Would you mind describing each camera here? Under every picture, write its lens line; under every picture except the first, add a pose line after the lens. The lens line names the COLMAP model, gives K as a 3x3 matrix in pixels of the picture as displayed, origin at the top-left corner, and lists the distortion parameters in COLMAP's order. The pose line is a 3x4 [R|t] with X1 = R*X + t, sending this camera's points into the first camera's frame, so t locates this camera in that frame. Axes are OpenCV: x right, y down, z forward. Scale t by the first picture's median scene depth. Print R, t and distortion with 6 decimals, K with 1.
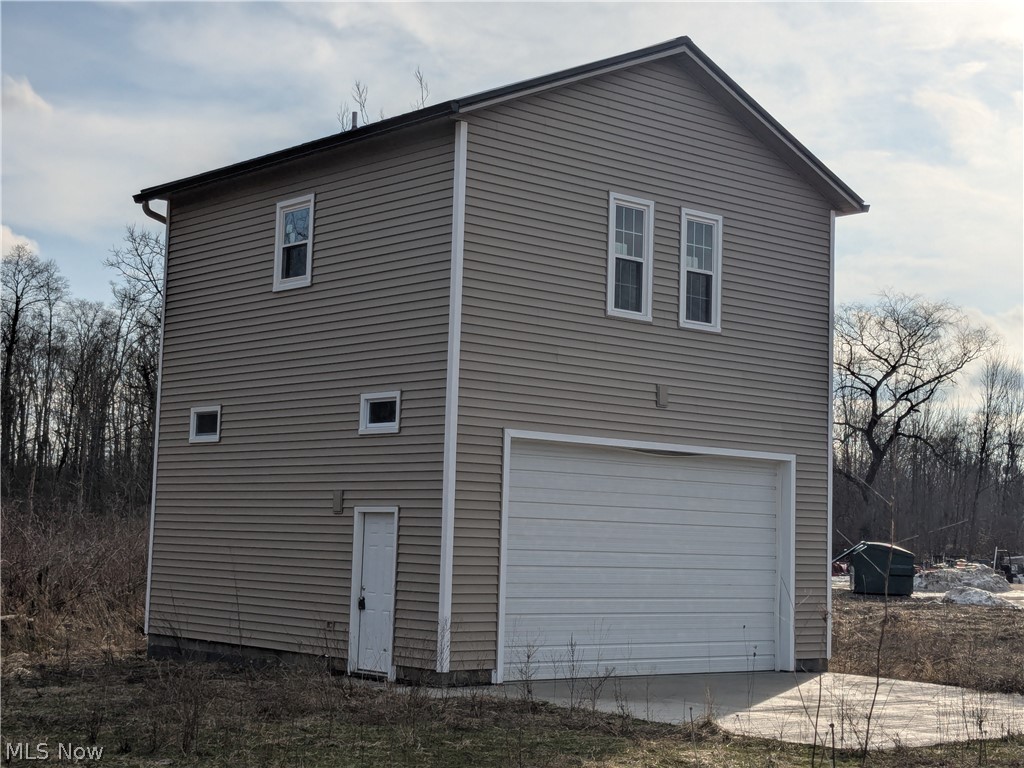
lens RADIAL K [[1614.6, 0, 498.1], [0, 1614.6, 346.7], [0, 0, 1]] dist [0.149587, -0.657933]
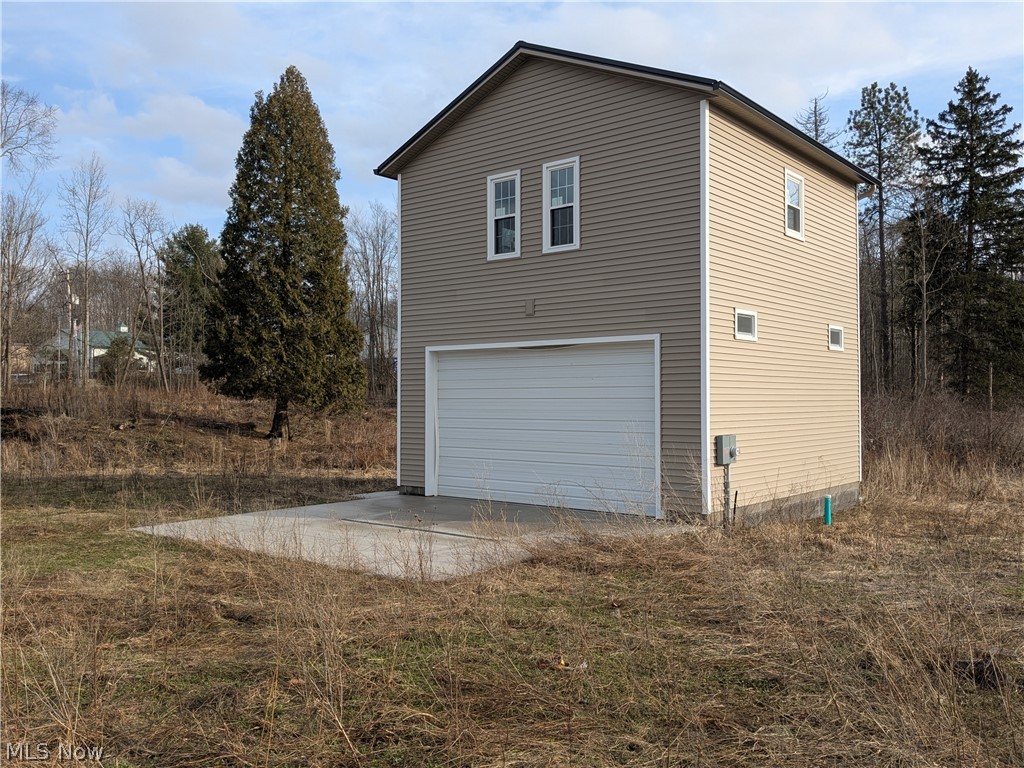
lens RADIAL K [[869.6, 0, 512.0], [0, 869.6, 384.0], [0, 0, 1]] dist [0.051659, -0.085958]
pose [[0.168914, -0.050522, -0.984335, 0.807765], [0.120374, 0.992267, -0.030272, 0.113058], [0.978253, -0.113375, 0.173689, 0.822722]]
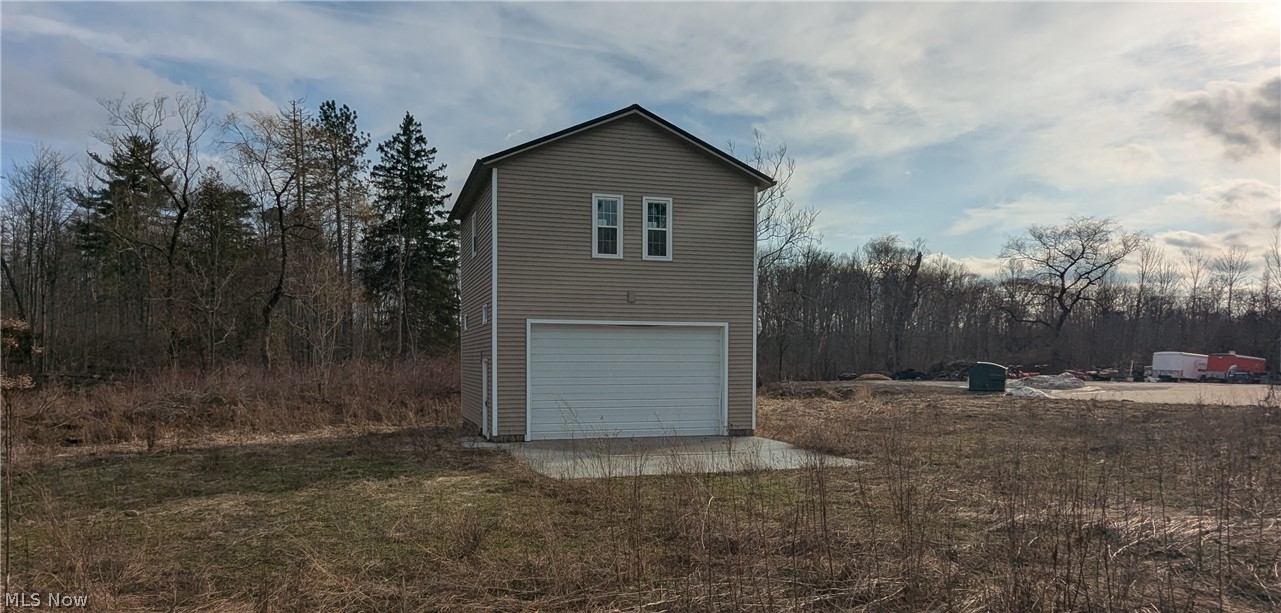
lens RADIAL K [[761.0, 0, 589.0], [0, 761.0, 372.2], [0, 0, 1]] dist [0.000561, -0.001101]
pose [[0.909364, -0.022805, -0.415375, 0.419719], [0.074517, 0.991276, 0.108715, 0.016525], [0.409272, -0.129814, 0.903130, 0.139290]]
